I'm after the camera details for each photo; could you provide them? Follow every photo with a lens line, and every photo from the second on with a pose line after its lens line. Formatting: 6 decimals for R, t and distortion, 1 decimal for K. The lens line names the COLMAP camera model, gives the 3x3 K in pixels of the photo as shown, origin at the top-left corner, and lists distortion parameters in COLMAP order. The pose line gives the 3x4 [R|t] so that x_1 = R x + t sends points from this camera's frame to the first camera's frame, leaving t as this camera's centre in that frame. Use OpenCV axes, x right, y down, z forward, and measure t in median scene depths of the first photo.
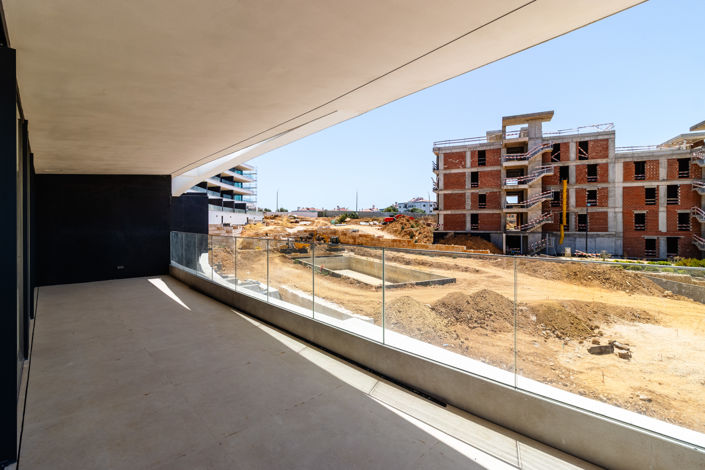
lens RADIAL K [[326.9, 0, 352.3], [0, 326.9, 224.3], [0, 0, 1]] dist [-0.000253, 0.000367]
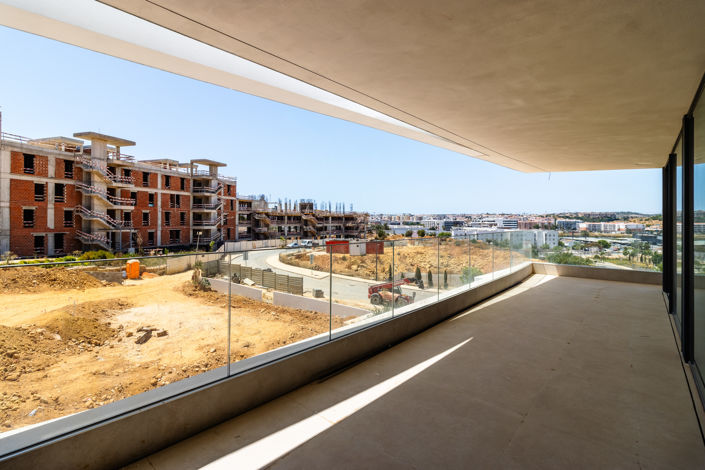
lens RADIAL K [[326.9, 0, 352.3], [0, 326.9, 224.3], [0, 0, 1]] dist [-0.000253, 0.000367]
pose [[-0.094036, -0.008841, 0.995530, -0.149780], [-0.001632, 0.999961, 0.008726, -0.000347], [-0.995567, -0.000804, -0.094047, 0.166400]]
